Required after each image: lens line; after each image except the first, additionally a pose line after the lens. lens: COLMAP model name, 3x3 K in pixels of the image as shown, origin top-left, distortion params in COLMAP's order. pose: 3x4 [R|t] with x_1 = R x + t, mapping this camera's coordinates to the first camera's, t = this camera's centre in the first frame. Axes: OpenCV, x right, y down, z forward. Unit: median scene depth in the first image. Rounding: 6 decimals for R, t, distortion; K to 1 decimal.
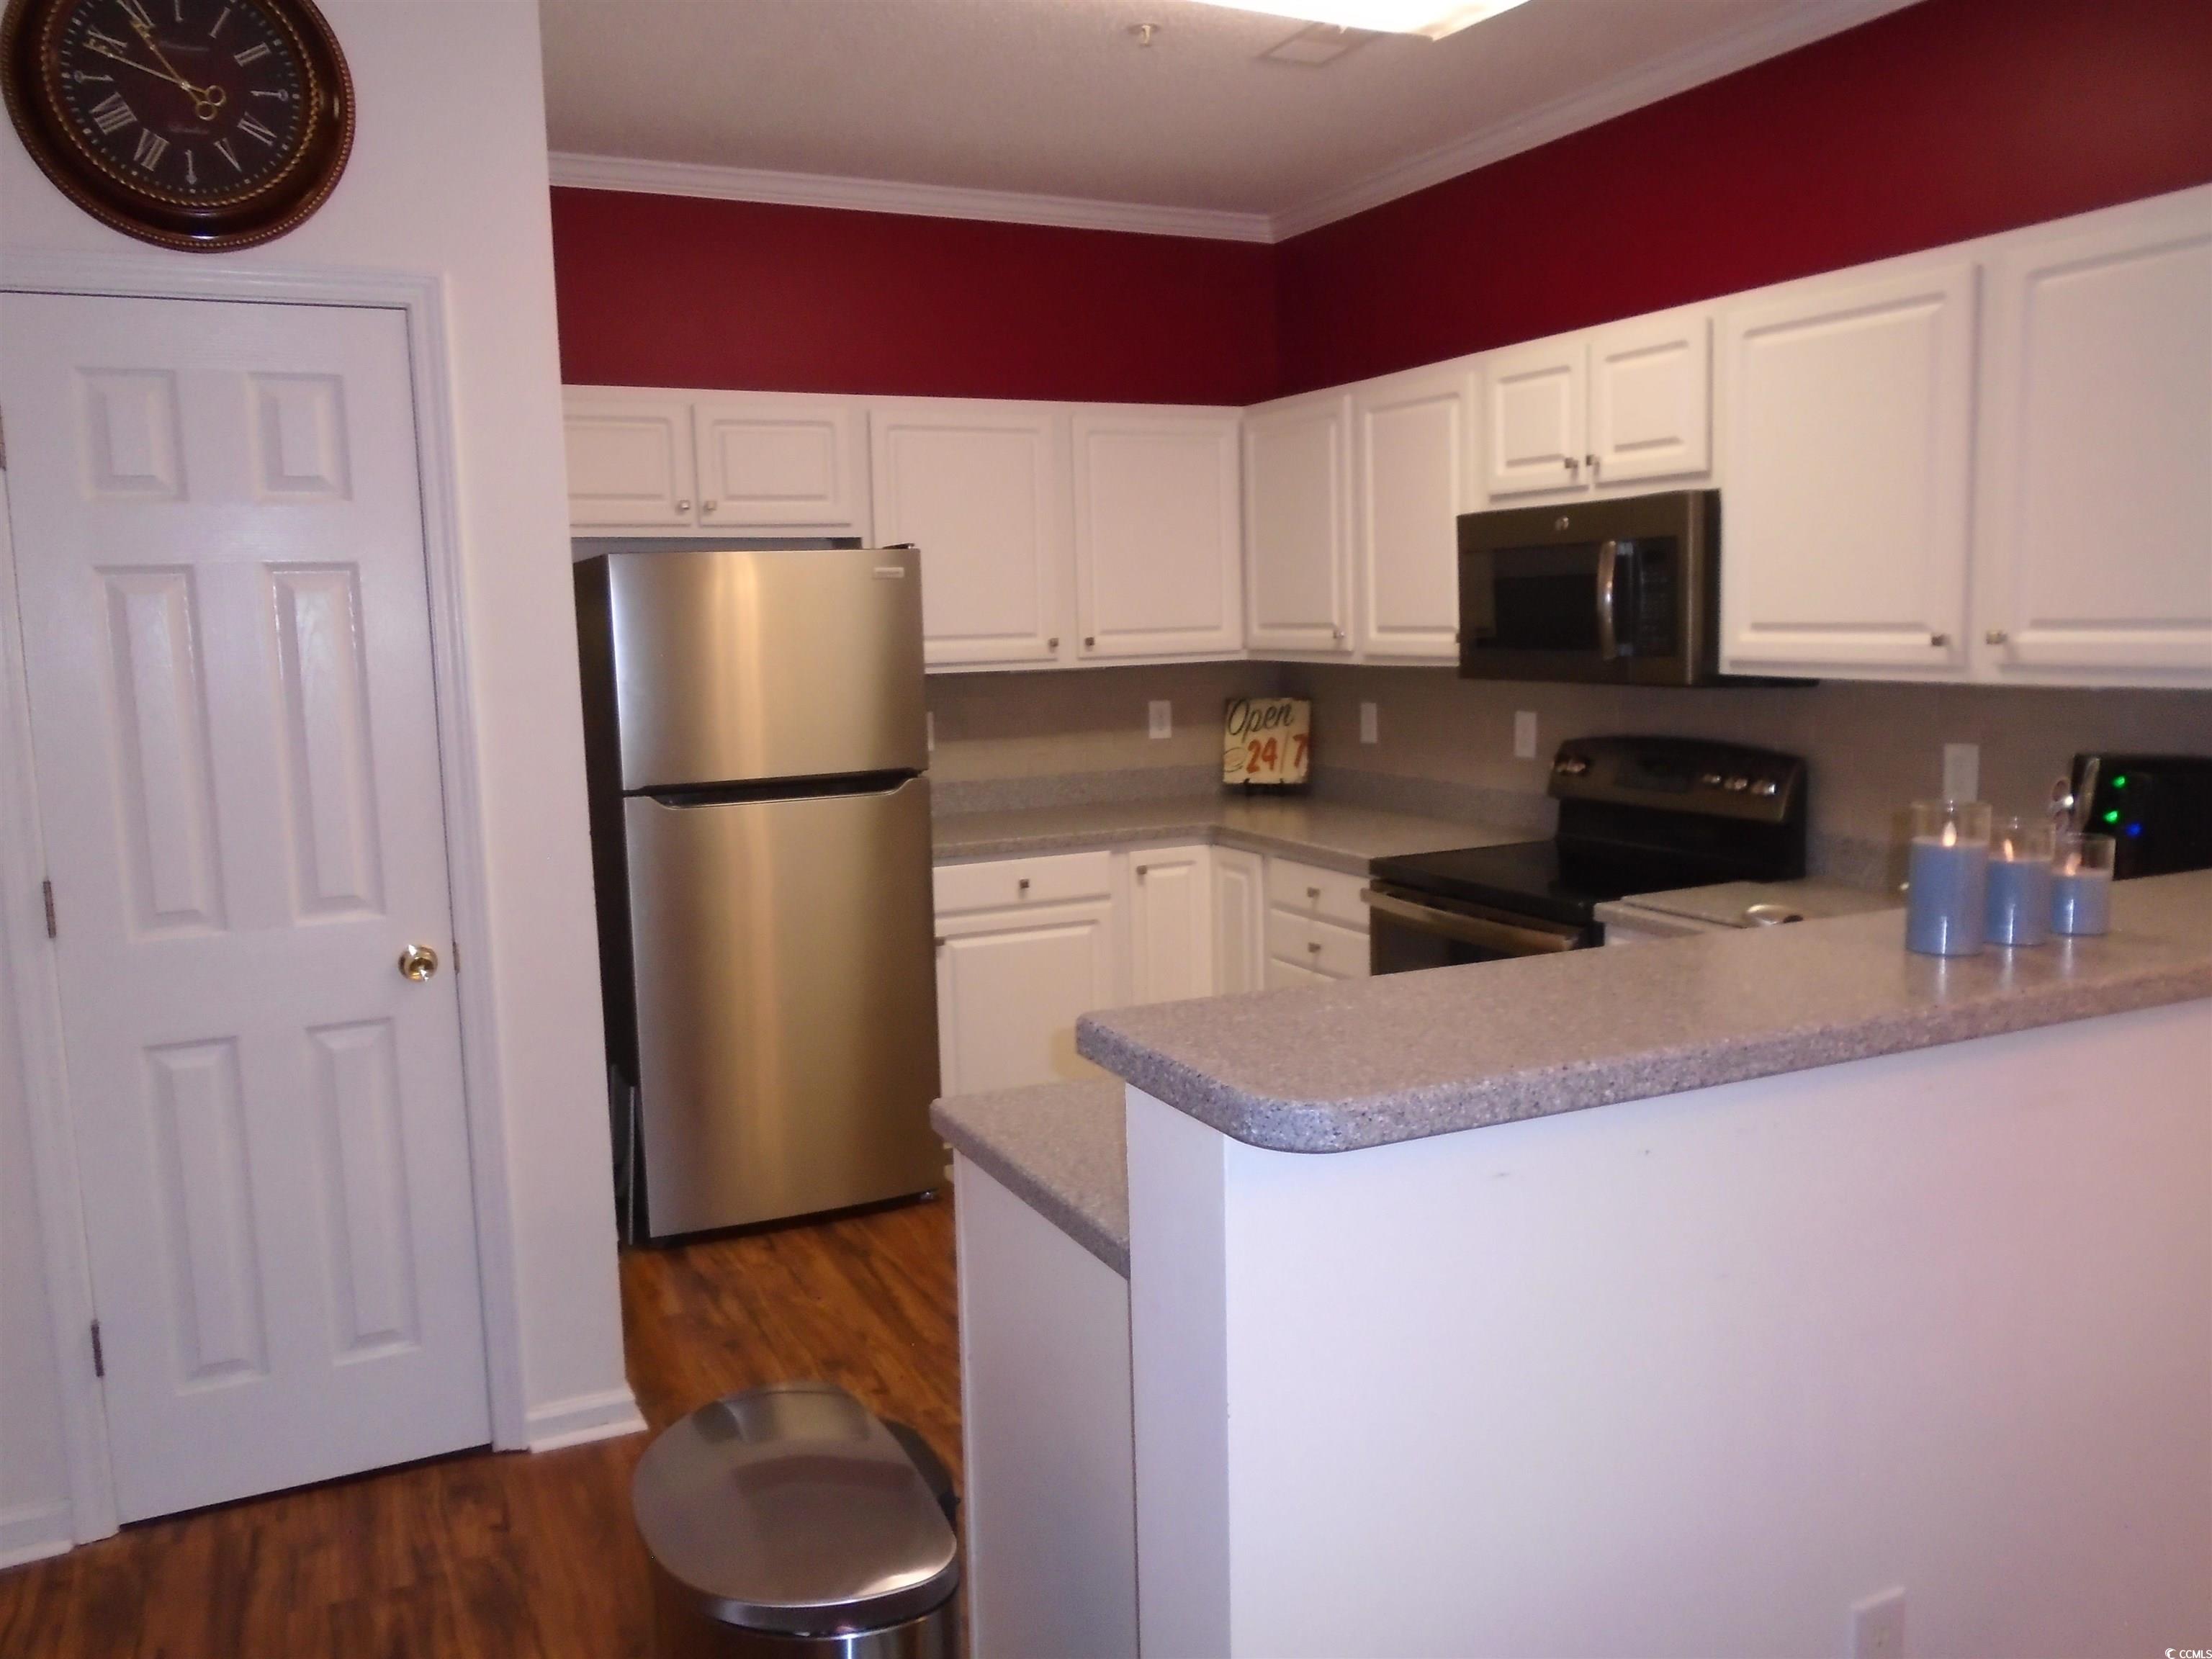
lens RADIAL K [[1673.8, 0, 1115.3], [0, 1673.8, 828.6], [0, 0, 1]] dist [-0.029010, 0.012439]
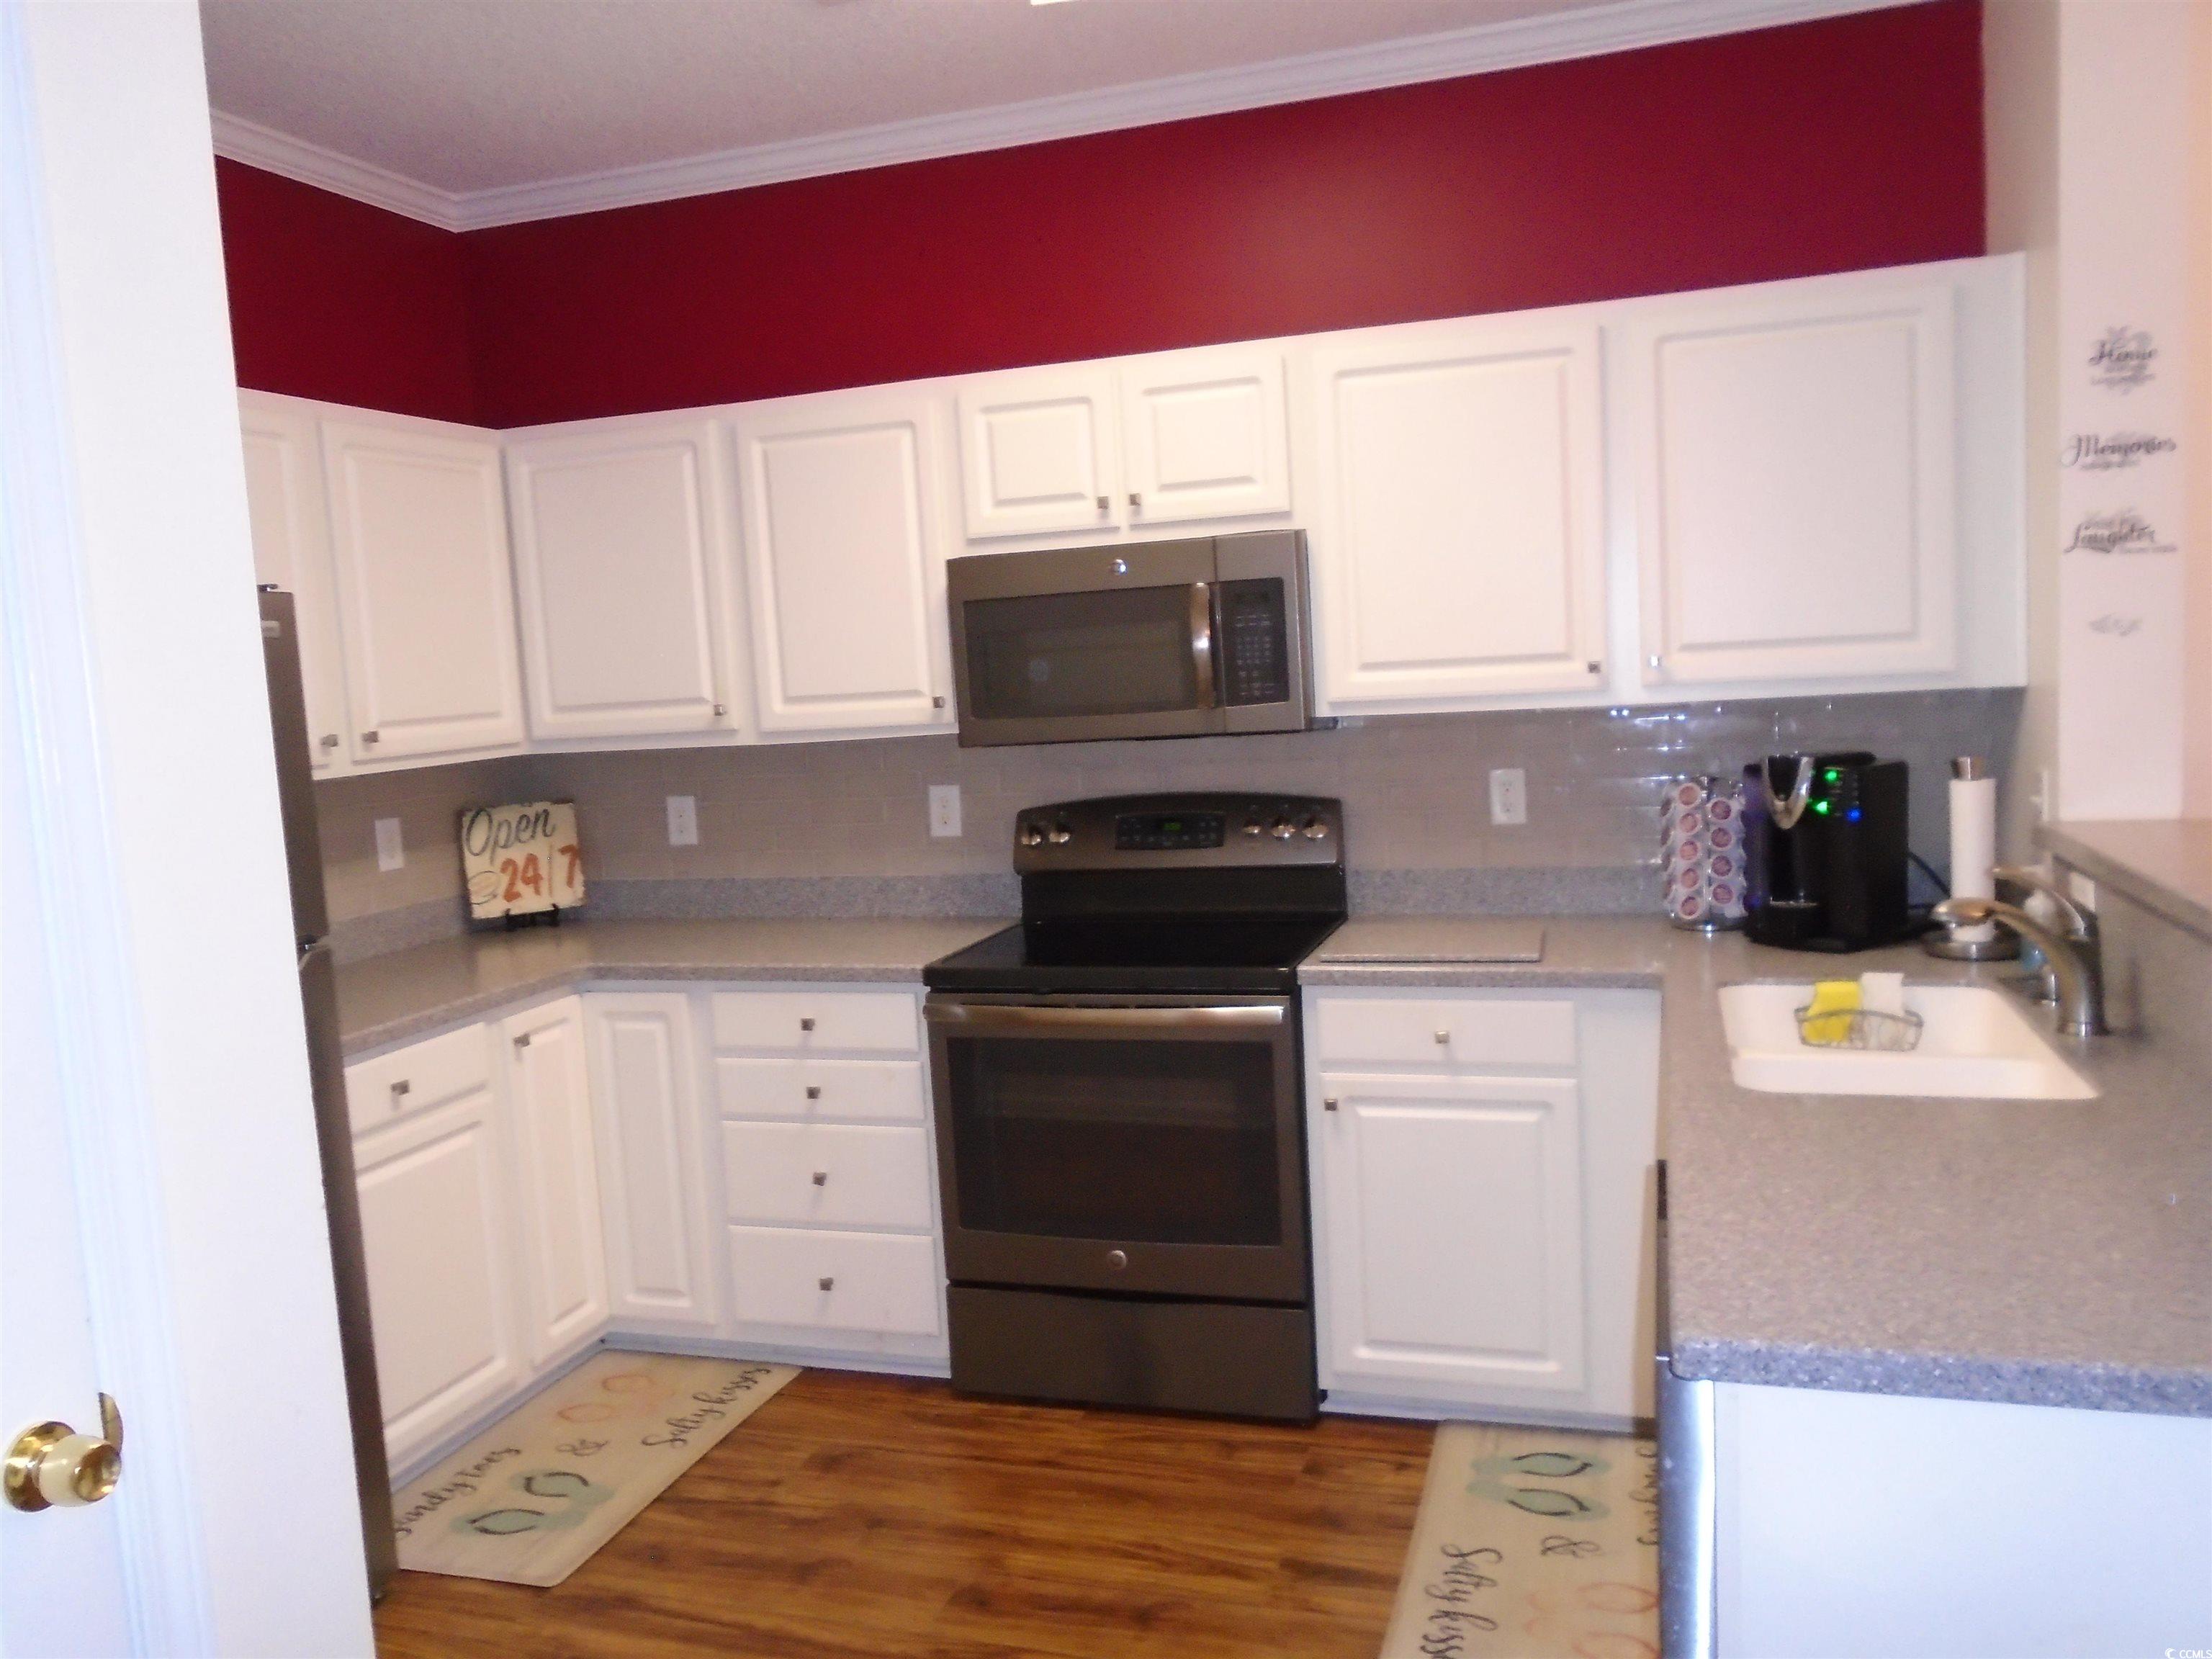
lens RADIAL K [[1673.8, 0, 1114.5], [0, 1673.8, 833.6], [0, 0, 1]] dist [-0.029010, 0.012439]
pose [[0.696015, -0.088501, 0.712552, -0.311484], [0.132850, 0.991114, -0.006667, -0.025190], [-0.705630, 0.099302, 0.701588, 0.292860]]
